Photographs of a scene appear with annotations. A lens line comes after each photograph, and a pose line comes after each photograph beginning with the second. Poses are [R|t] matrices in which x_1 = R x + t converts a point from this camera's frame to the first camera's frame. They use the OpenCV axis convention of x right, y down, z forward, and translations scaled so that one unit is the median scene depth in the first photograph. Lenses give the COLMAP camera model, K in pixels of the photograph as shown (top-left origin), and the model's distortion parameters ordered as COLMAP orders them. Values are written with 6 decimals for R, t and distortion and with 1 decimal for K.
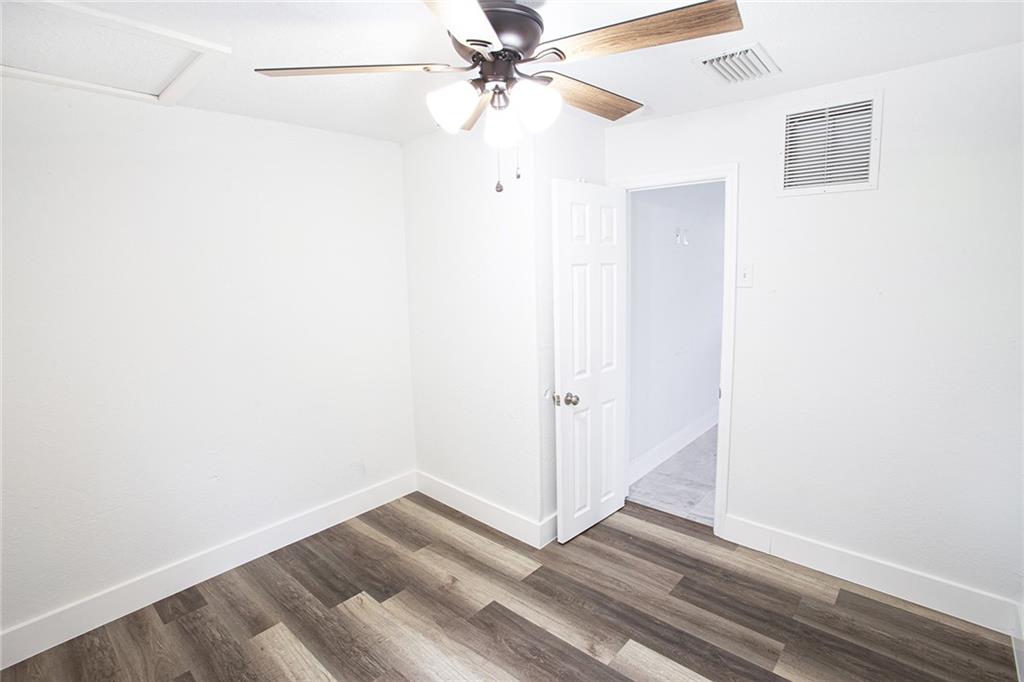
lens RADIAL K [[537.6, 0, 507.0], [0, 537.6, 346.1], [0, 0, 1]] dist [-0.008813, 0.003093]
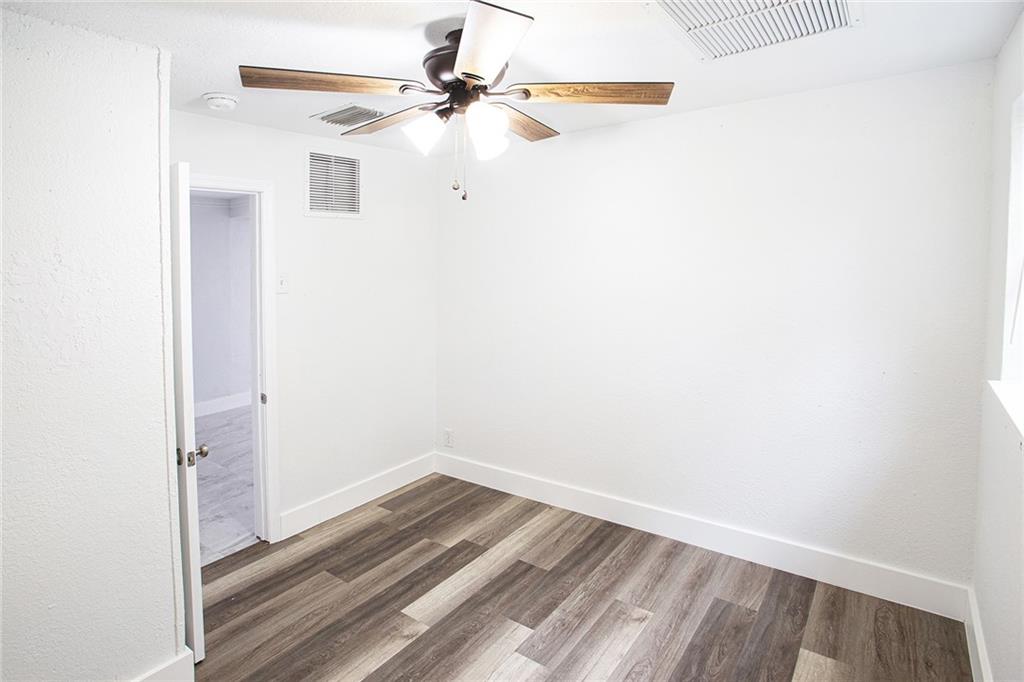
lens RADIAL K [[537.6, 0, 503.5], [0, 537.6, 337.3], [0, 0, 1]] dist [-0.008813, 0.003093]
pose [[-0.093980, -0.113478, 0.989086, -0.747691], [0.186871, 0.973814, 0.129481, -0.091051], [-0.977879, 0.197000, -0.070314, 0.708774]]
